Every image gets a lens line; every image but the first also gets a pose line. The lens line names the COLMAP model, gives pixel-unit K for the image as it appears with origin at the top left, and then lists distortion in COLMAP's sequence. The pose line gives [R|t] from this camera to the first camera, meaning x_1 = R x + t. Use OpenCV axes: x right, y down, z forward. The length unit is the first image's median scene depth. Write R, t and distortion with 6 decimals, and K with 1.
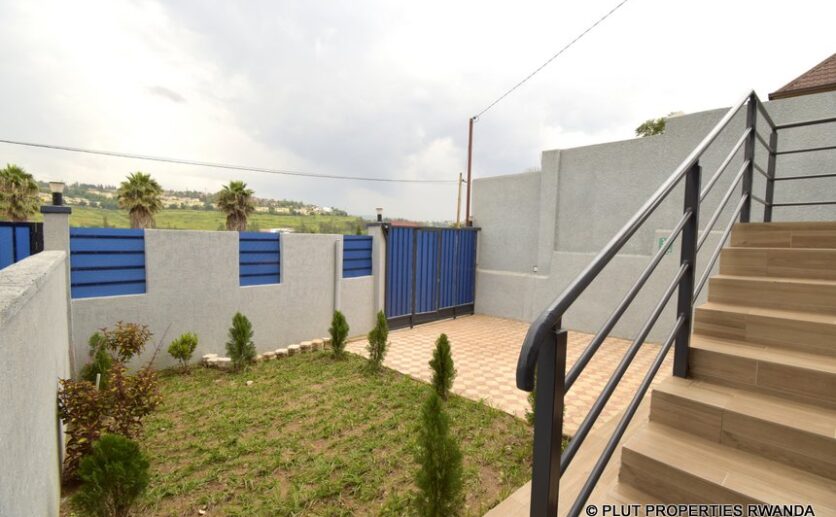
lens RADIAL K [[366.0, 0, 416.8], [0, 366.0, 259.7], [0, 0, 1]] dist [0.021930, -0.024447]
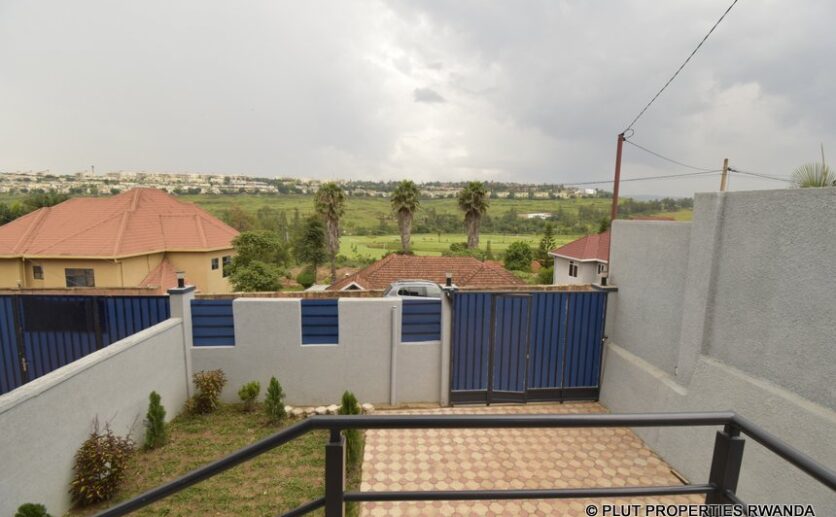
lens RADIAL K [[366.0, 0, 416.8], [0, 366.0, 259.7], [0, 0, 1]] dist [0.021930, -0.024447]
pose [[0.782140, 0.066048, -0.619593, 0.375567], [-0.040299, 0.997646, 0.055476, -0.201893], [0.621799, -0.018421, 0.782961, 0.222564]]
